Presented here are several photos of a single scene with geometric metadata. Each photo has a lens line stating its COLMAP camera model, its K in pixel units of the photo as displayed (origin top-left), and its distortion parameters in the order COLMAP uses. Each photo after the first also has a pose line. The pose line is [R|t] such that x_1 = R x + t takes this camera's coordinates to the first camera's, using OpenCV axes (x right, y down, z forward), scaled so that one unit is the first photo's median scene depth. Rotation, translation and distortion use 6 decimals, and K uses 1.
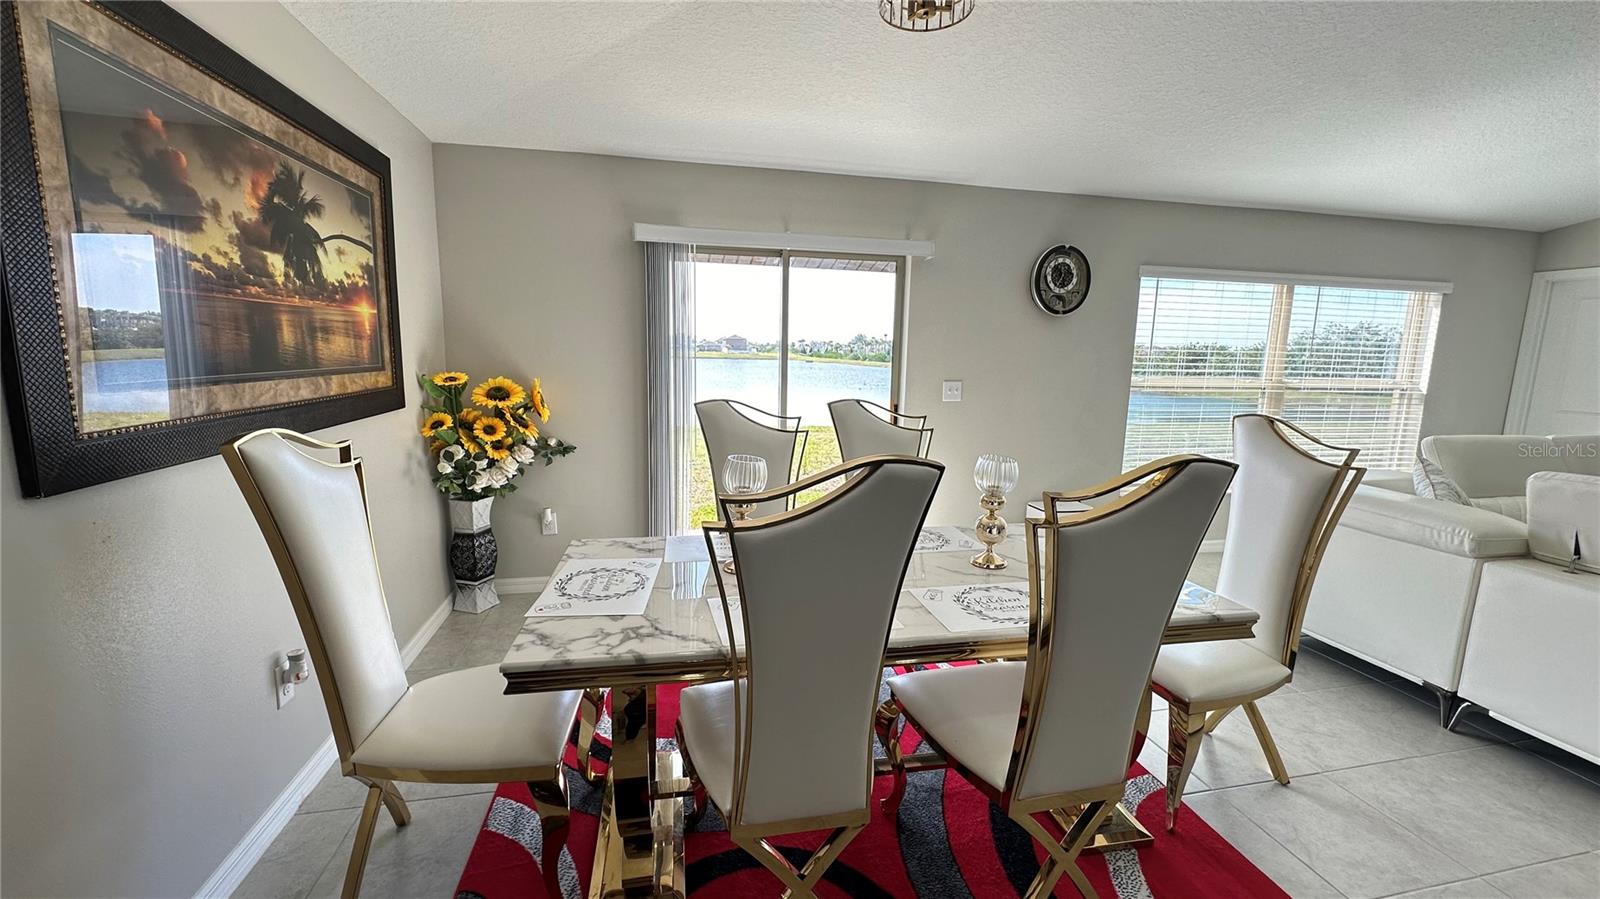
lens RADIAL K [[642.8, 0, 792.0], [0, 642.8, 451.2], [0, 0, 1]] dist [0.001099, 0.000376]
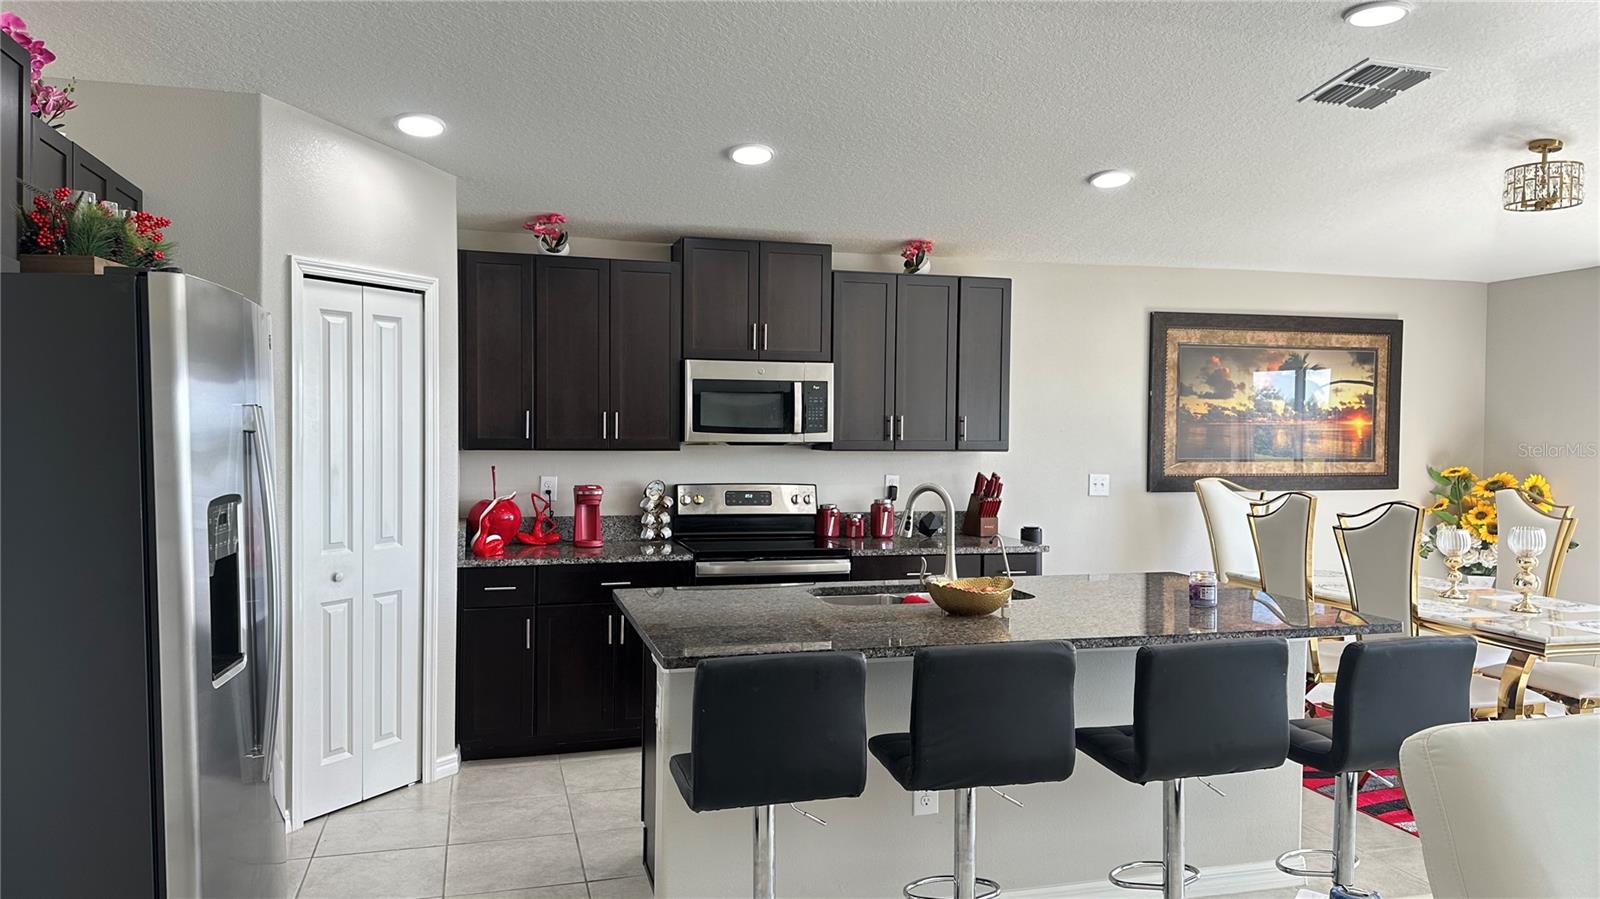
lens RADIAL K [[1108.4, 0, 798.5], [0, 1108.4, 454.0], [0, 0, 1]] dist [0.010315, -0.001254]
pose [[0.065828, 0.007536, -0.997803, 1.918786], [-0.162270, 0.986741, -0.003253, 0.084539], [0.984548, 0.162127, 0.066178, -0.505643]]
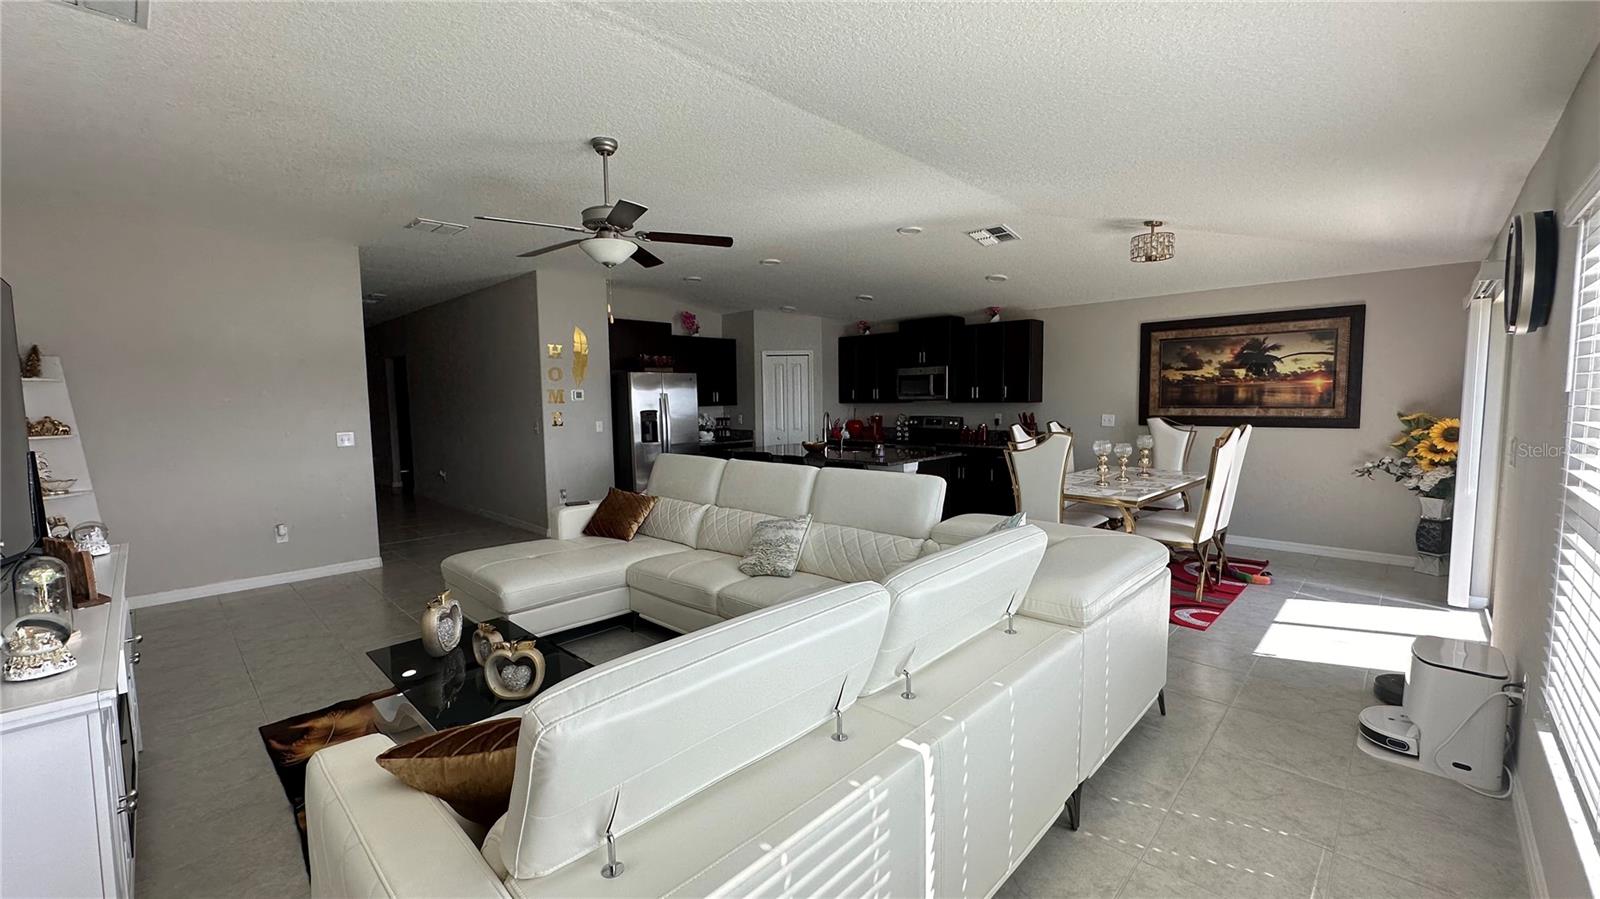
lens RADIAL K [[642.8, 0, 804.3], [0, 642.8, 449.2], [0, 0, 1]] dist [0.001099, 0.000376]
pose [[-0.819216, 0.032968, -0.572537, 2.074489], [-0.095140, 0.976699, 0.192371, -0.245523], [0.565539, 0.212065, -0.796991, 1.794019]]
